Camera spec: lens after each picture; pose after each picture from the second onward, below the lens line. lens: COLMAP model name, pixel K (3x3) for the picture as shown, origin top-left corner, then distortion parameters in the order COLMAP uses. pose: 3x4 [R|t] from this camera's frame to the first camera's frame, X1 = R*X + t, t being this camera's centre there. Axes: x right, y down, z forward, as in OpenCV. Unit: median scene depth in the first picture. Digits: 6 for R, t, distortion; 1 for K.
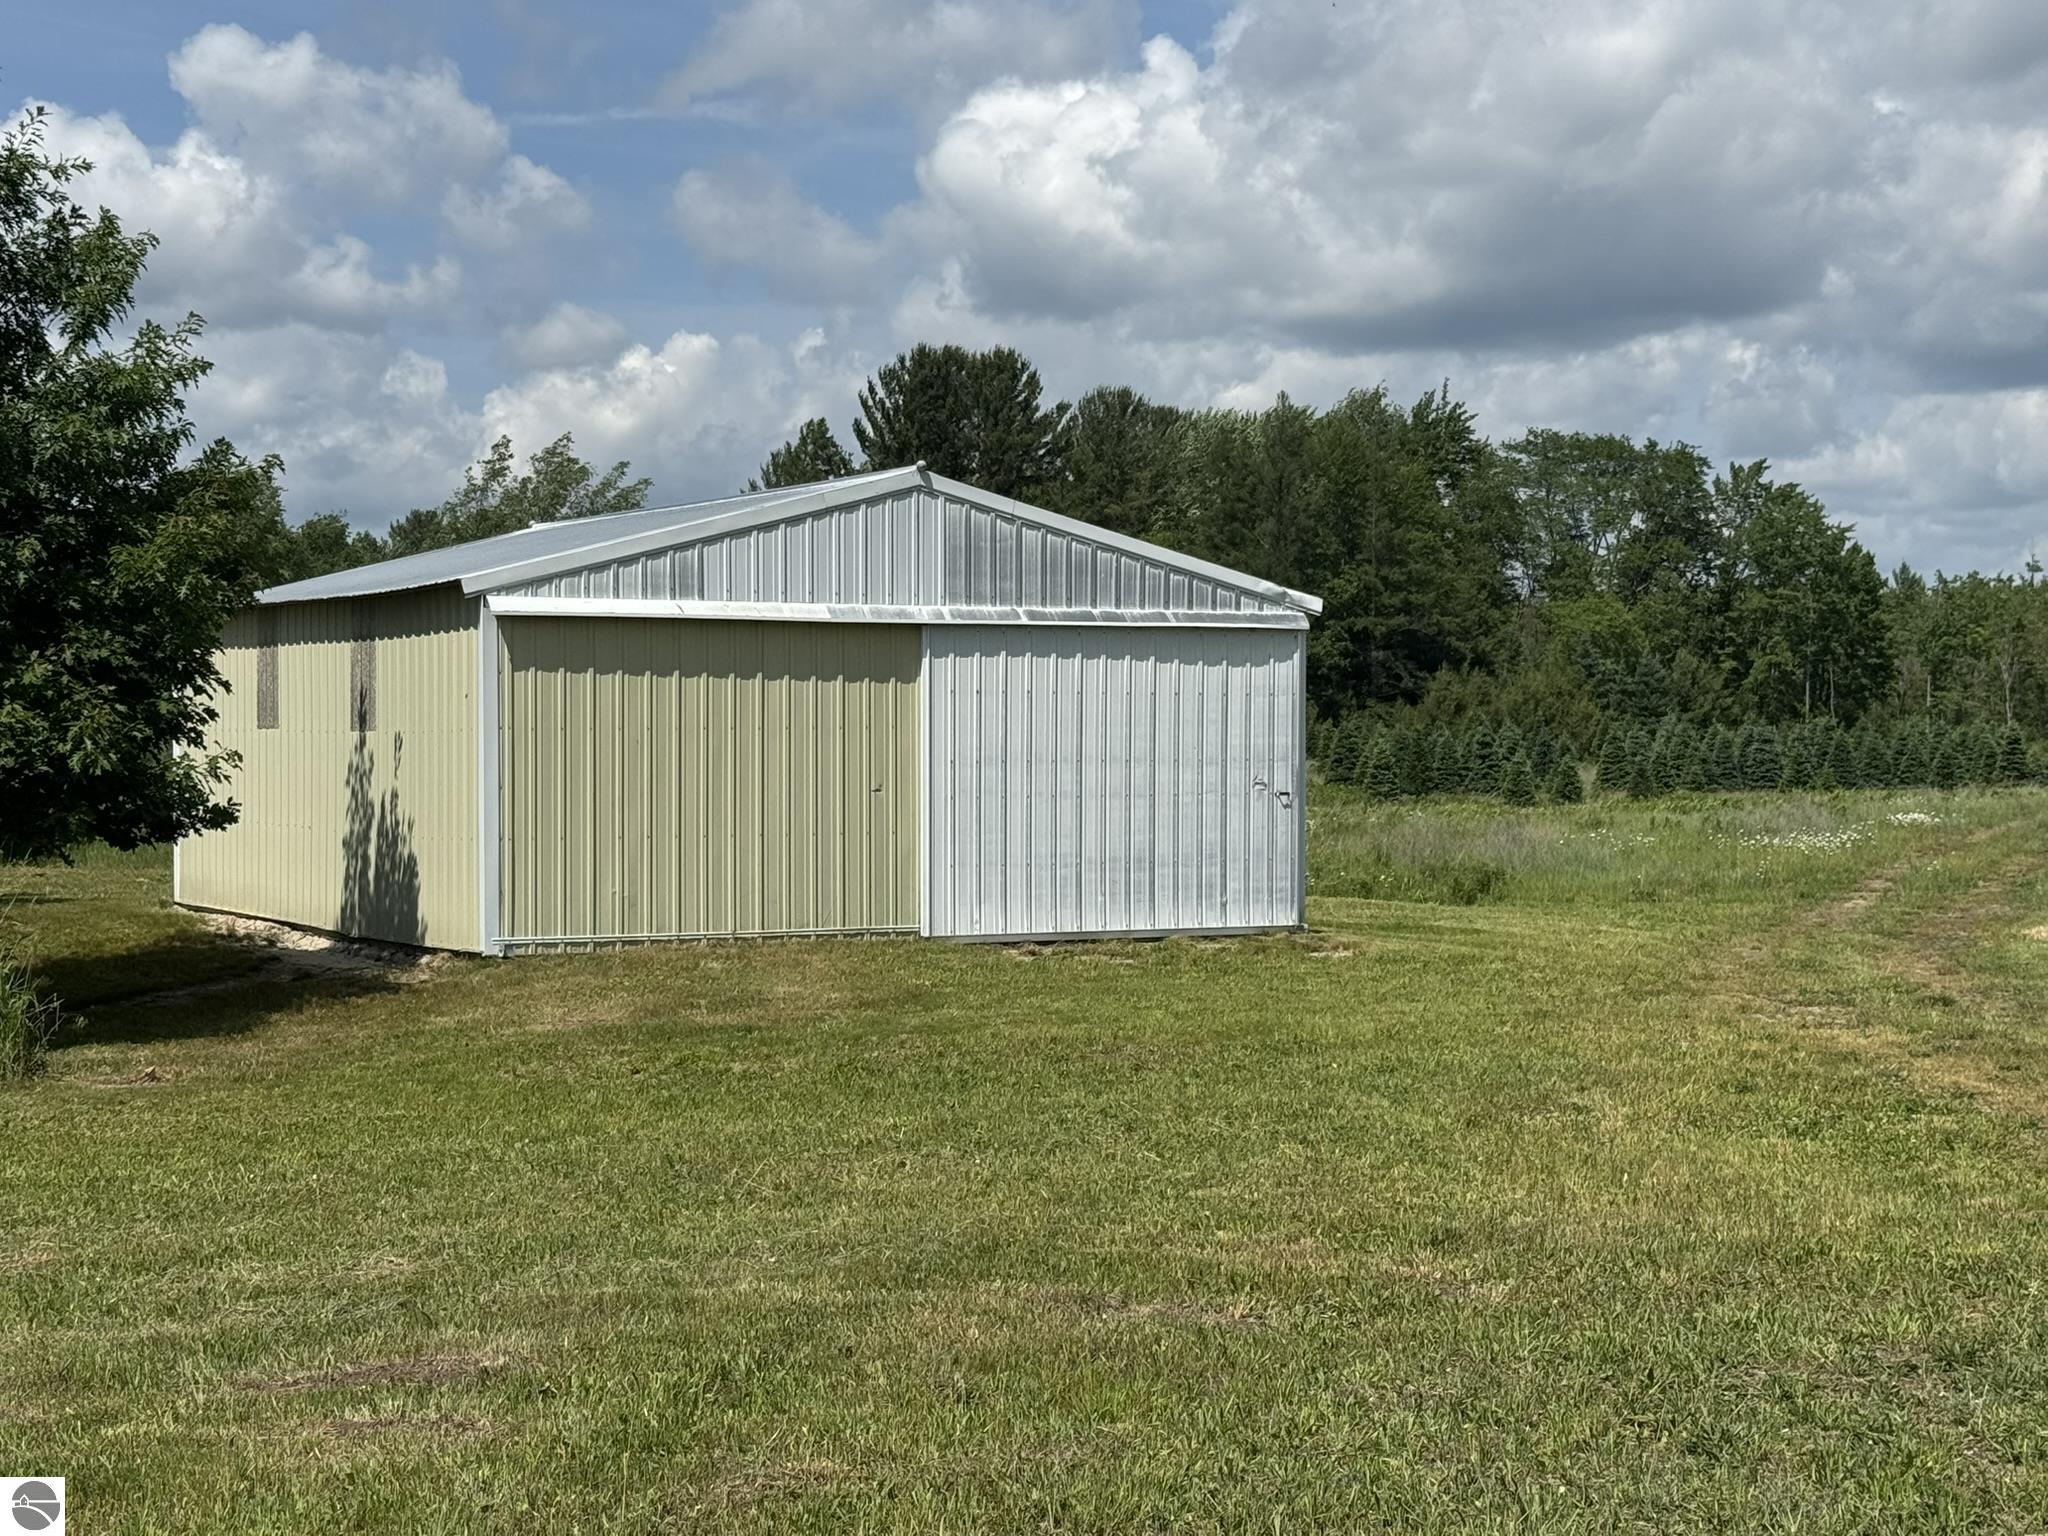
lens RADIAL K [[3429.1, 0, 1019.6], [0, 3429.1, 772.7], [0, 0, 1]] dist [0.151993, 0.000000]
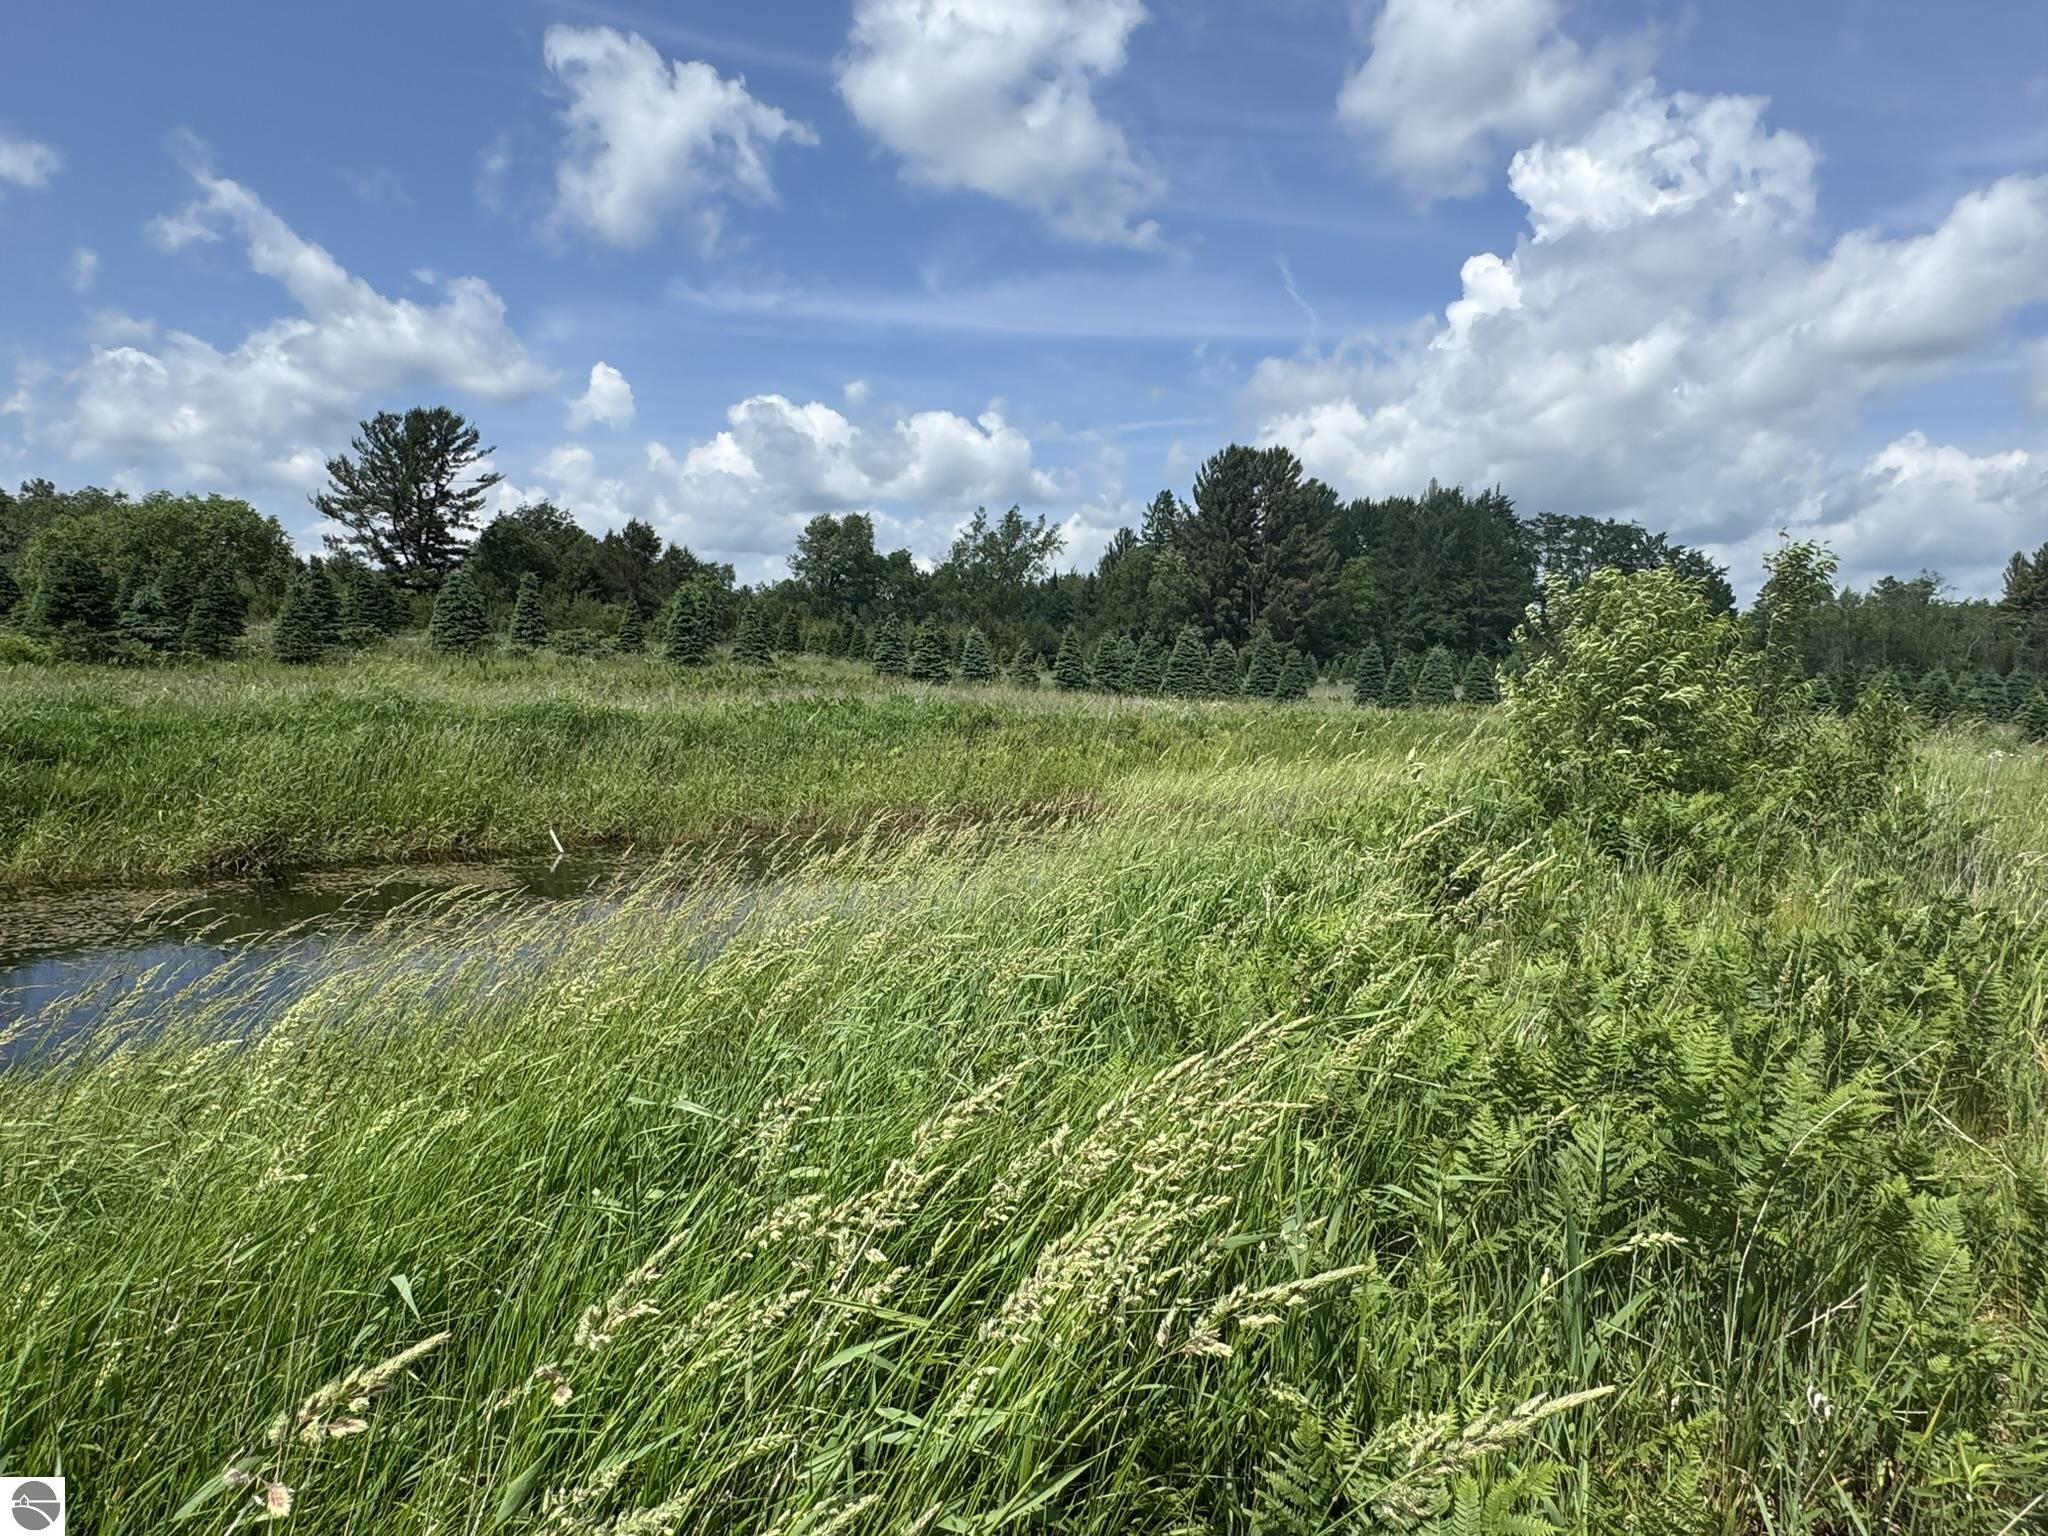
lens RADIAL K [[1371.1, 0, 1029.0], [0, 1371.1, 775.8], [0, 0, 1]] dist [0.001083, 0.008581]
pose [[0.994917, 0.041369, -0.091804, -0.203758], [-0.034899, 0.996866, 0.070995, -0.005244], [0.094453, -0.067430, 0.993243, 0.944358]]
